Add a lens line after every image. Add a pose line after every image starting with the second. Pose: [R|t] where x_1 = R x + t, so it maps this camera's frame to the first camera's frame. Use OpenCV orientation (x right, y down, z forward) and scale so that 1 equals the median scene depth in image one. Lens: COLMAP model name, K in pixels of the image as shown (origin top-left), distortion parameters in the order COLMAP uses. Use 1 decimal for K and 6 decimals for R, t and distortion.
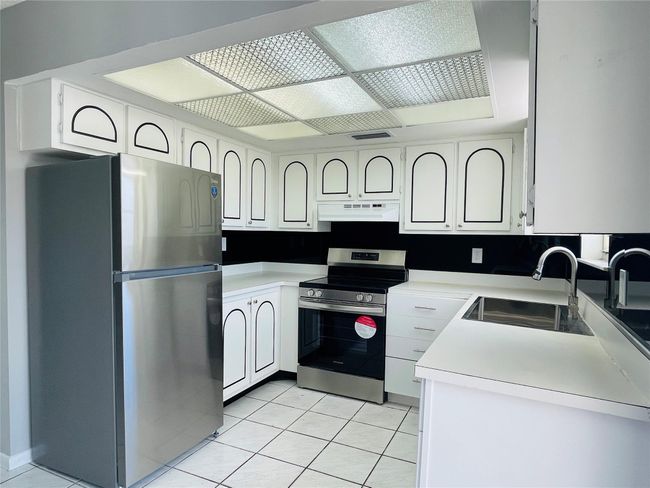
lens RADIAL K [[405.1, 0, 322.9], [0, 405.1, 246.5], [0, 0, 1]] dist [0.022193, -0.000349]
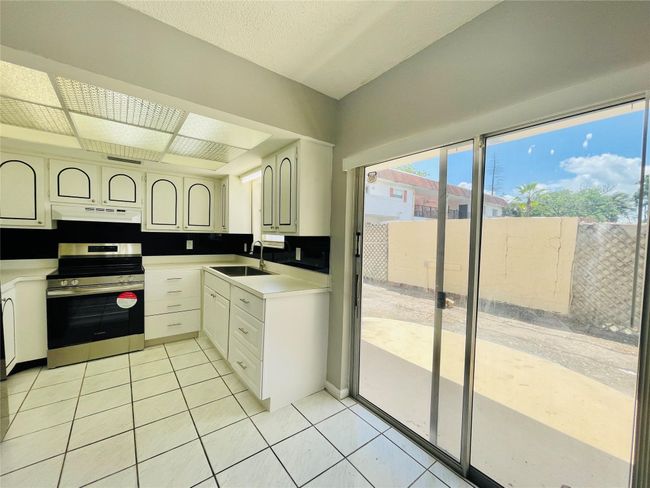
lens RADIAL K [[263.4, 0, 322.8], [0, 263.4, 244.1], [0, 0, 1]] dist [-0.004126, 0.001517]
pose [[0.440820, -0.036788, 0.896841, -0.364922], [0.015335, 0.999323, 0.033454, -0.008783], [-0.897464, -0.000994, 0.441086, 0.012090]]
